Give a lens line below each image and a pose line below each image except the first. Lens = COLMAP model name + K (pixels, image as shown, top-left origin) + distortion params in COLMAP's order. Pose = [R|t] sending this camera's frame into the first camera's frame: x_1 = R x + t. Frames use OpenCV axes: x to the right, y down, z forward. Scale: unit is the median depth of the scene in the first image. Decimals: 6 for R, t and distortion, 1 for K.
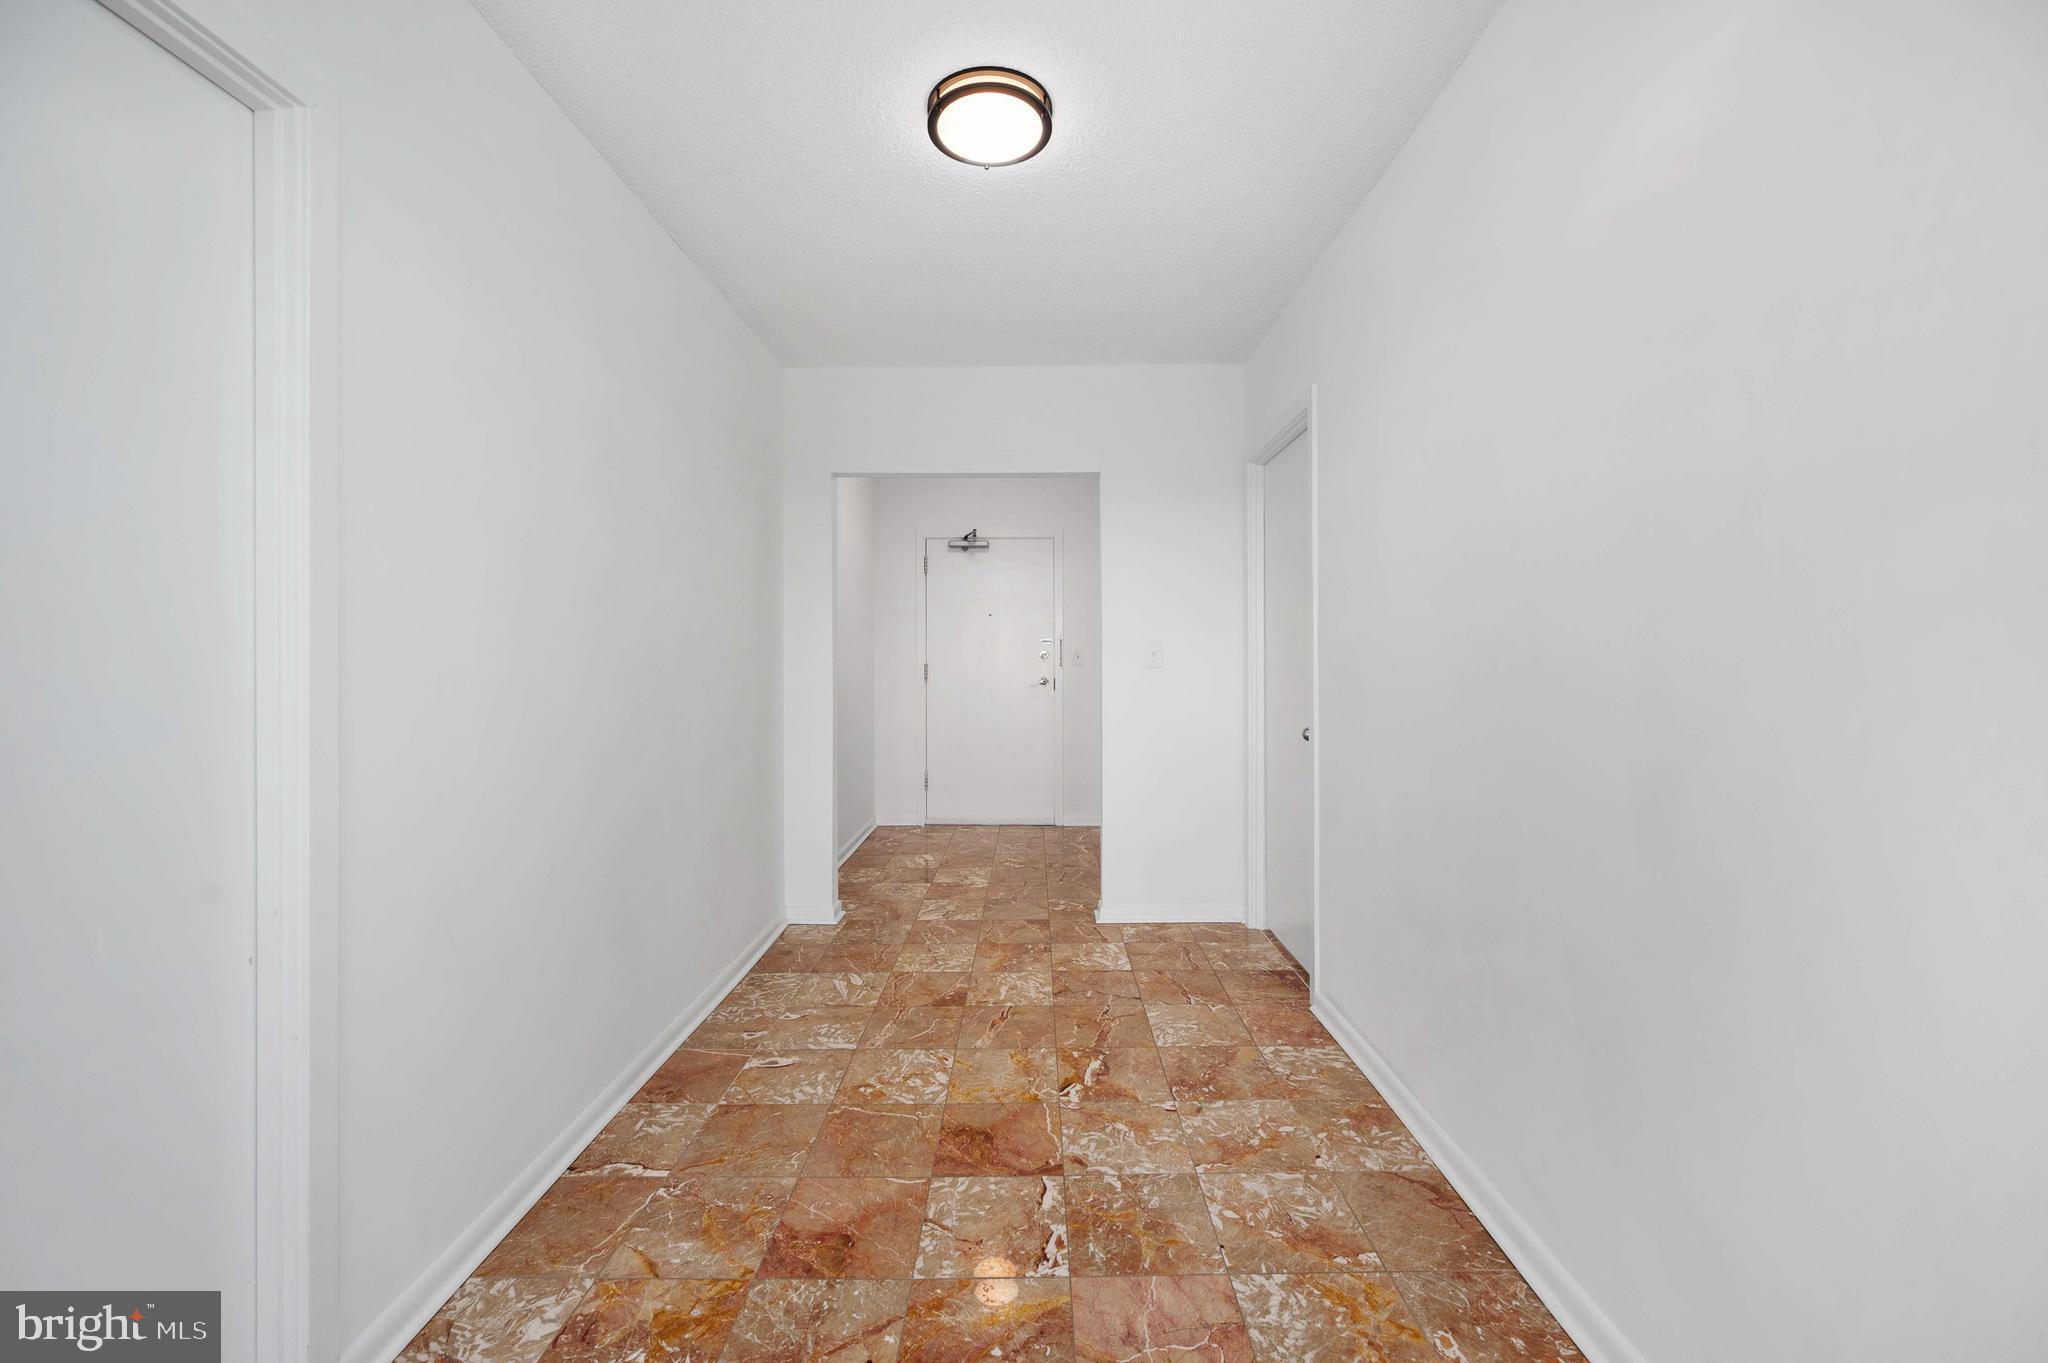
lens RADIAL K [[826.0, 0, 1030.4], [0, 826.0, 672.7], [0, 0, 1]] dist [0.001149, 0.000140]
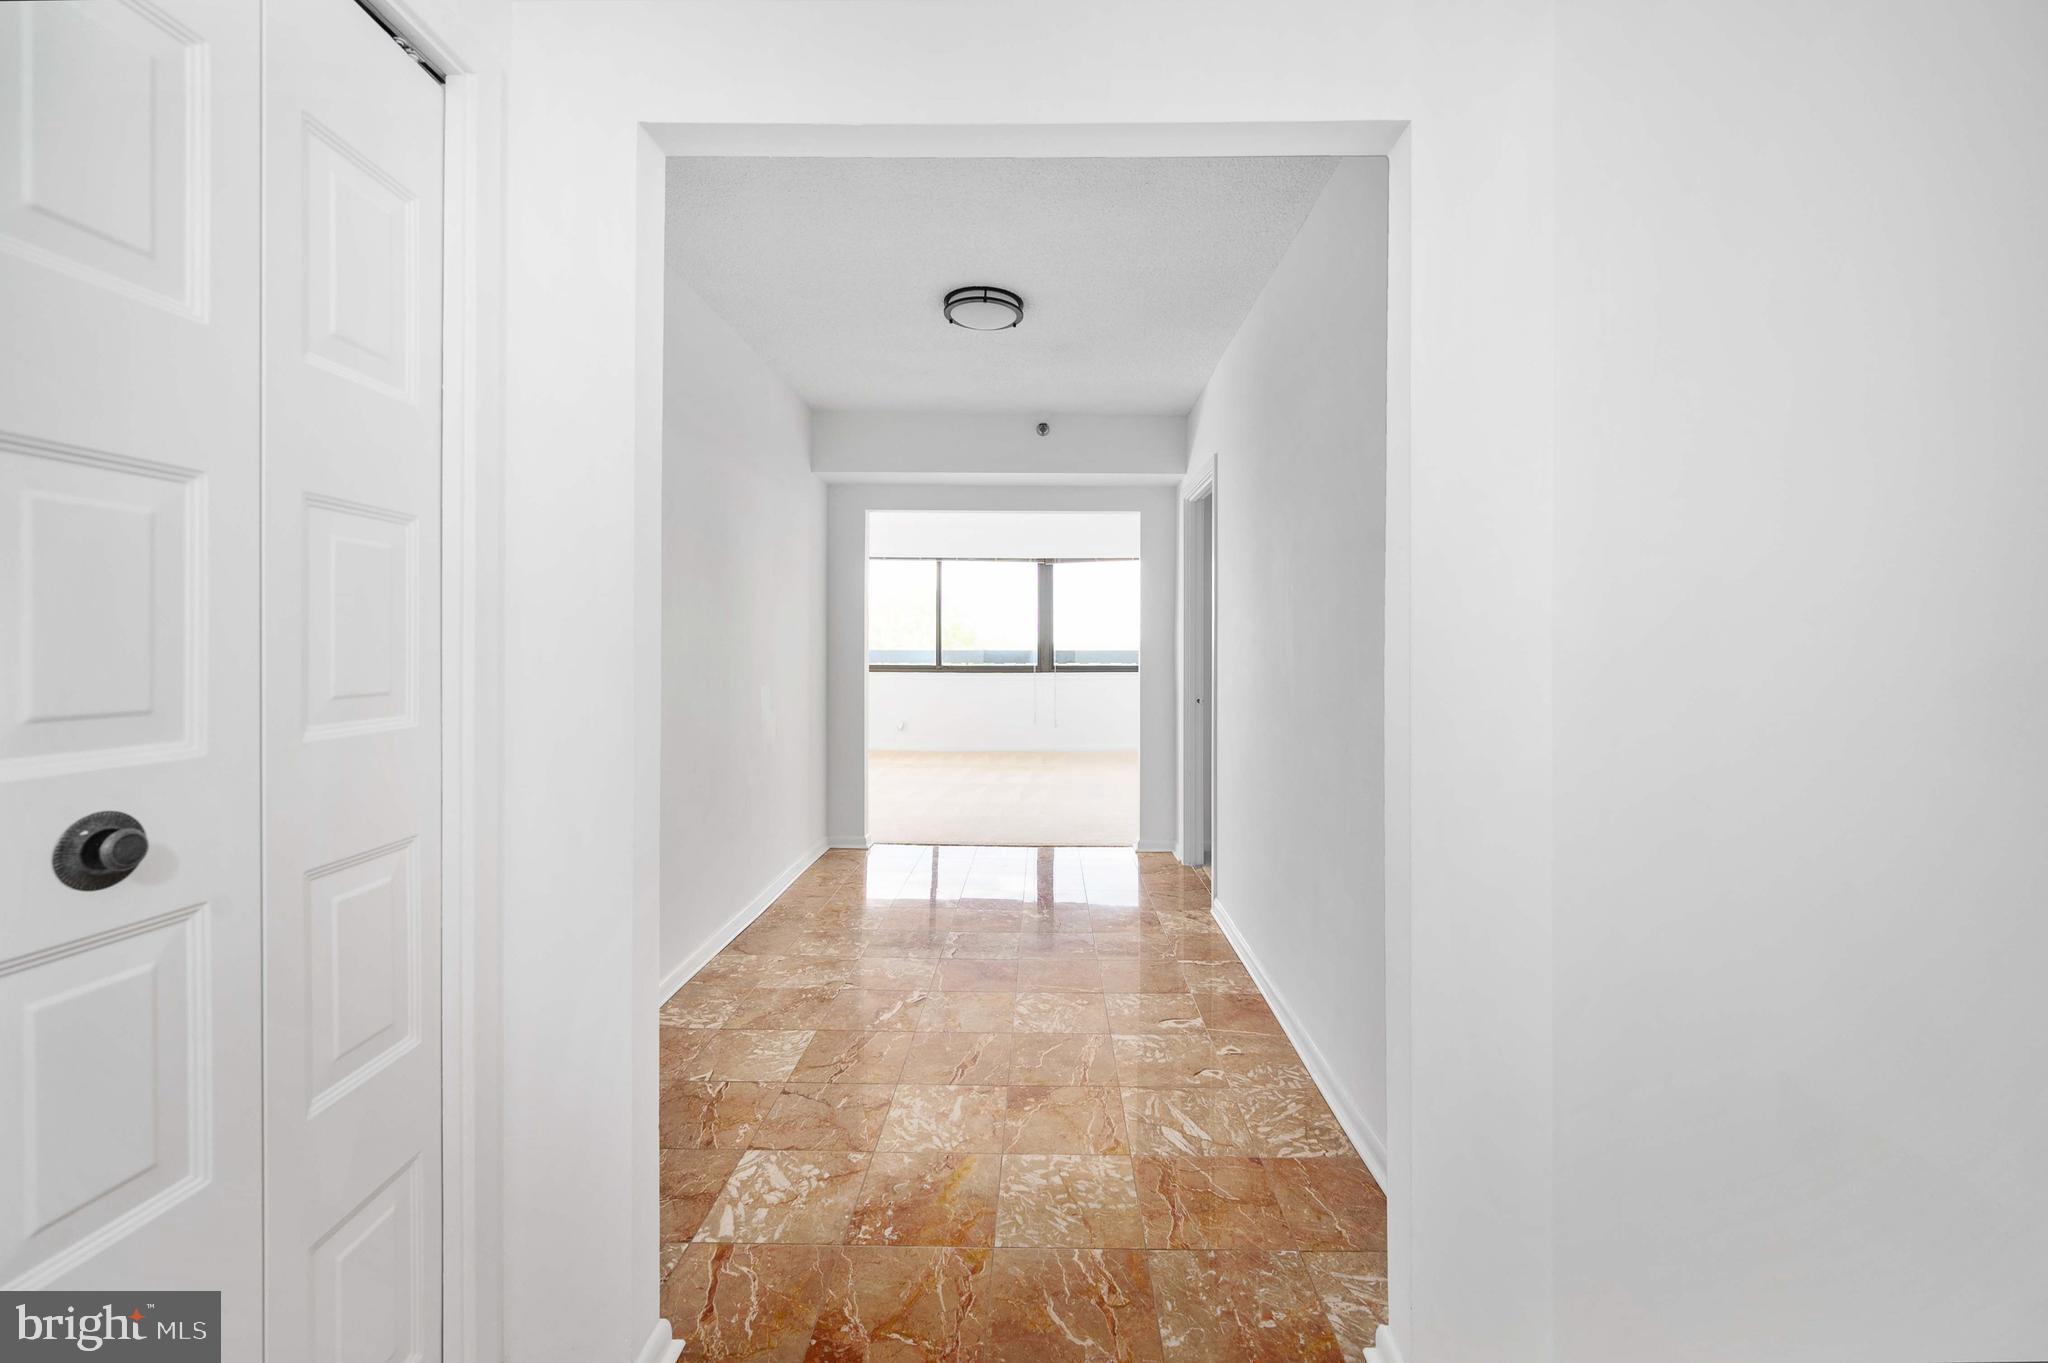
lens RADIAL K [[826.0, 0, 1030.4], [0, 826.0, 672.7], [0, 0, 1]] dist [0.001149, 0.000140]
pose [[-0.999907, 0.000346, 0.013665, -0.124612], [0.001011, 0.998812, 0.048718, -0.040126], [-0.013632, 0.048727, -0.998719, 1.976698]]
